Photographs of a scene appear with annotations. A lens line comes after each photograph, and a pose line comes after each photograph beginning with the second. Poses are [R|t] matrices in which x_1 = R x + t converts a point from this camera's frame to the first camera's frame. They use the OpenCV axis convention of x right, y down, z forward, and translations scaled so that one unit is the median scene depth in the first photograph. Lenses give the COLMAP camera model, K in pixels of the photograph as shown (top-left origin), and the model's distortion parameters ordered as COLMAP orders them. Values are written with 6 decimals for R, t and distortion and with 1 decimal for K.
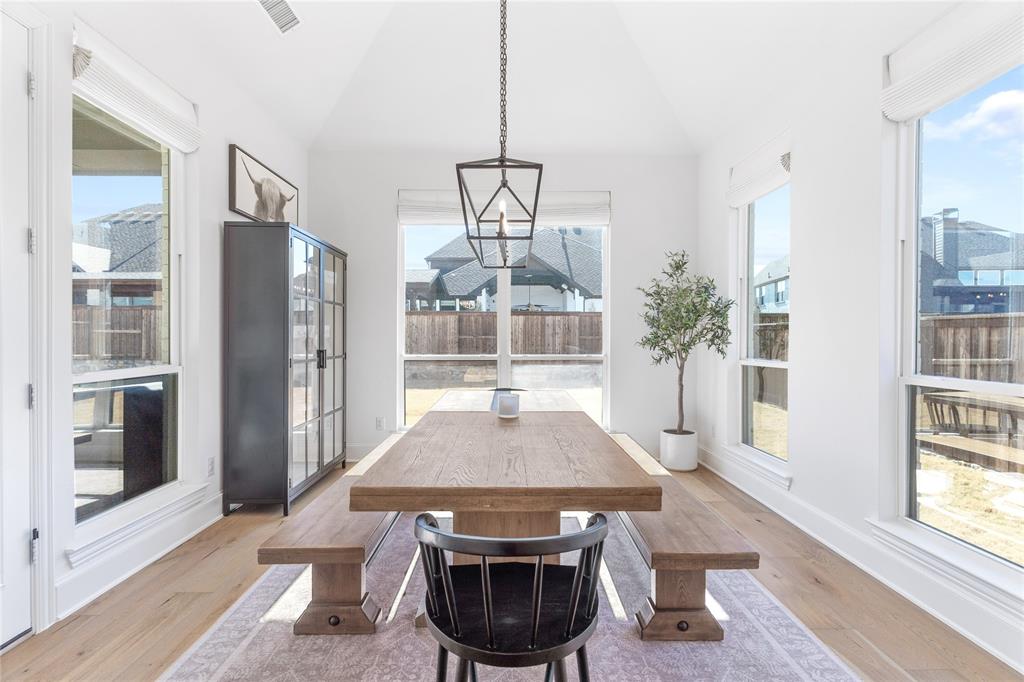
lens RADIAL K [[486.5, 0, 512.0], [0, 486.5, 341.0], [0, 0, 1]] dist [0.000343, 0.000616]
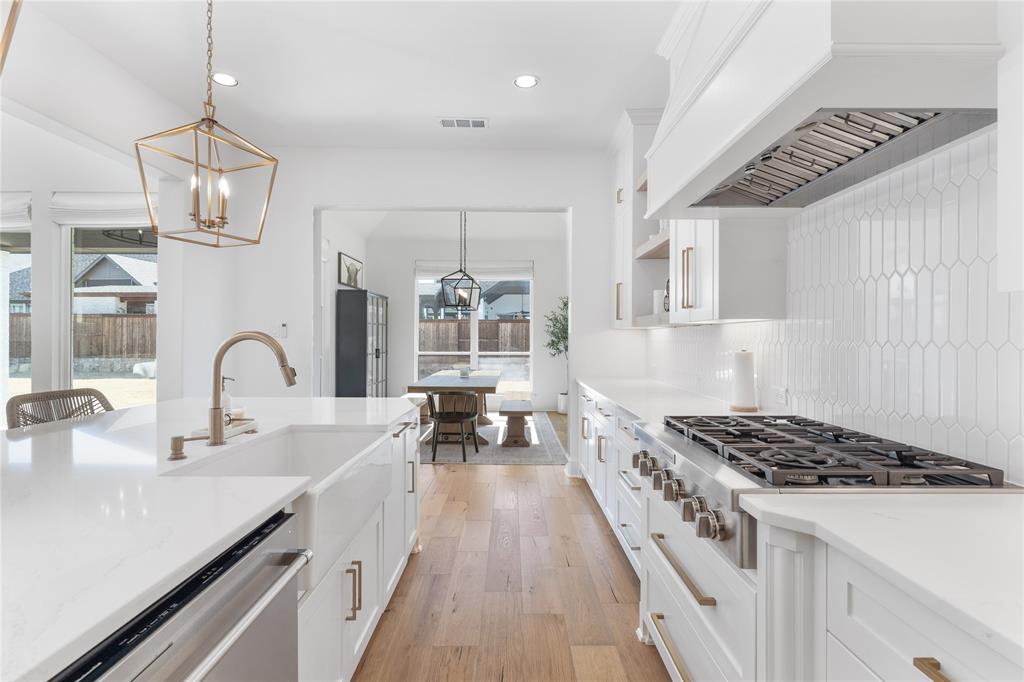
lens RADIAL K [[497.2, 0, 512.0], [0, 497.2, 341.0], [0, 0, 1]] dist [0.000800, 0.000071]
pose [[0.999857, 0.001780, -0.016841, 0.167593], [-0.001857, 0.999988, -0.004609, -0.004471], [0.016832, 0.004640, 0.999848, -0.895622]]
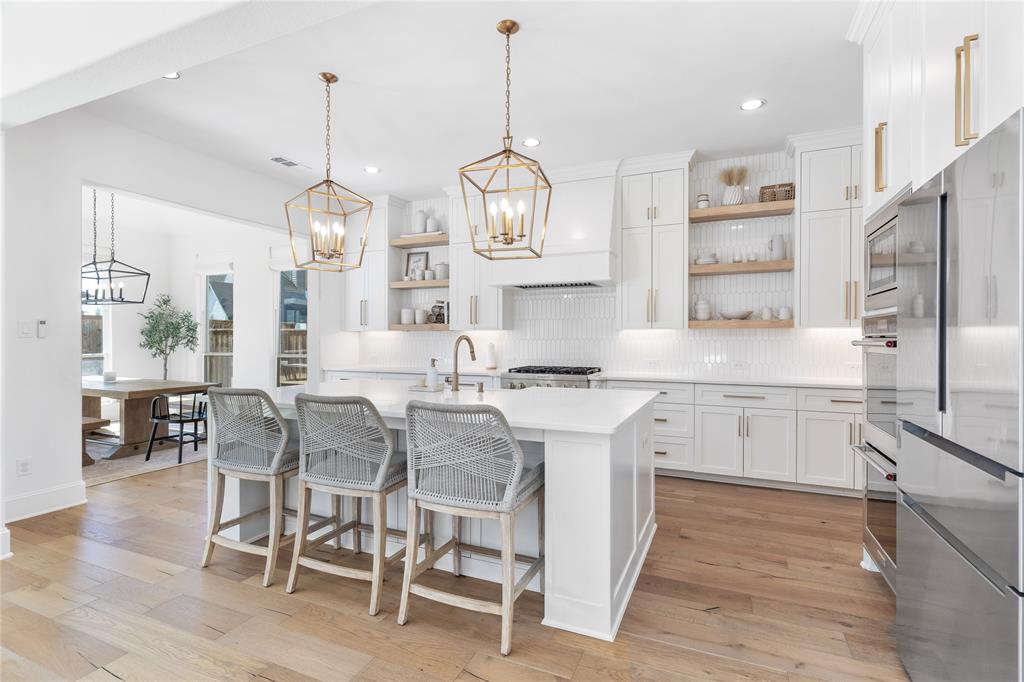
lens RADIAL K [[486.5, 0, 512.0], [0, 486.5, 341.0], [0, 0, 1]] dist [0.000343, 0.000616]
pose [[0.412669, -0.010832, 0.910817, -0.753568], [0.007107, 0.999937, 0.008672, -0.017565], [-0.910853, 0.002894, 0.412720, -0.890421]]
